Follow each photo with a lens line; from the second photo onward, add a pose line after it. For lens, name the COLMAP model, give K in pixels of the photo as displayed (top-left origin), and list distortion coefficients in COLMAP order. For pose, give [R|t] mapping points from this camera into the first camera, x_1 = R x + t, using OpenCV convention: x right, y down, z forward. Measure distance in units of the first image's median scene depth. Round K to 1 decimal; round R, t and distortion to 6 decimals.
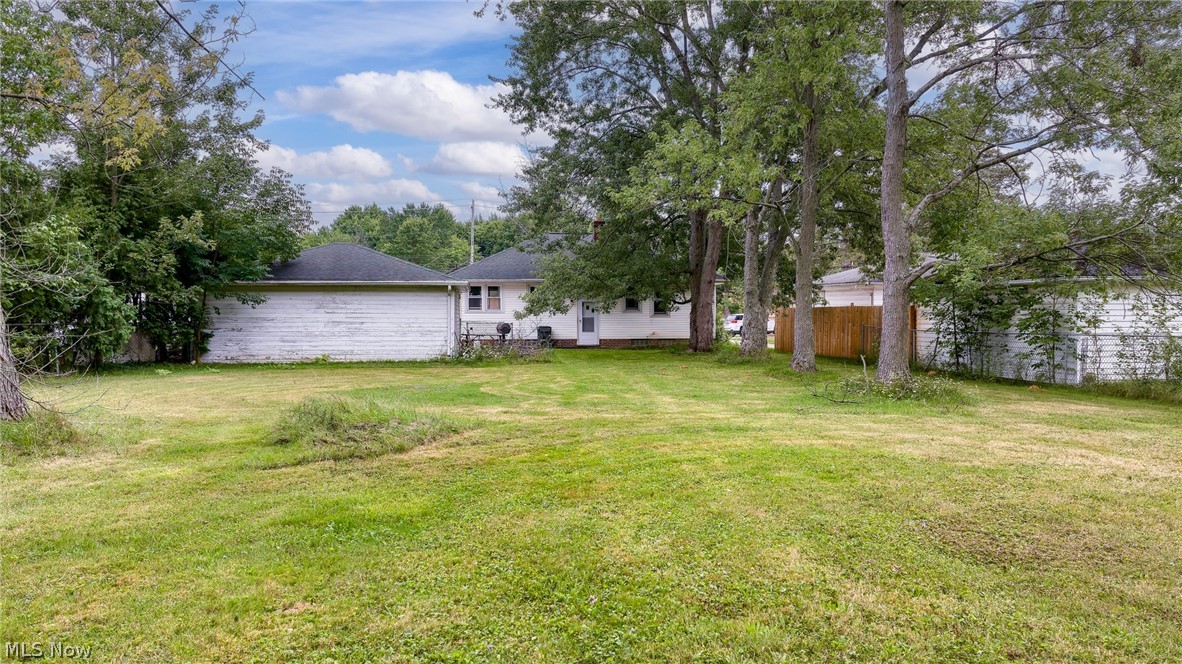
lens RADIAL K [[833.1, 0, 591.0], [0, 833.1, 328.4], [0, 0, 1]] dist [-0.003513, 0.000609]
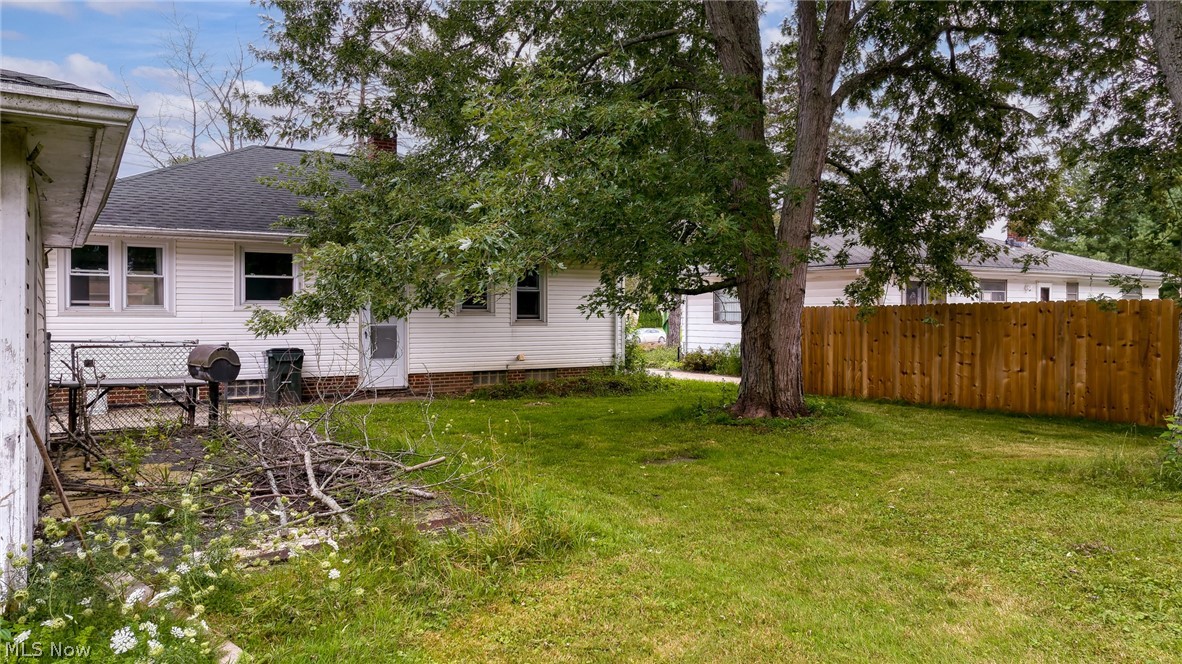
lens RADIAL K [[833.1, 0, 590.8], [0, 833.1, 335.5], [0, 0, 1]] dist [-0.003513, 0.000609]
pose [[0.907167, -0.007766, 0.420699, -0.090570], [0.008101, 0.999967, 0.000992, -0.008084], [-0.420692, 0.002508, 0.907200, 0.554282]]
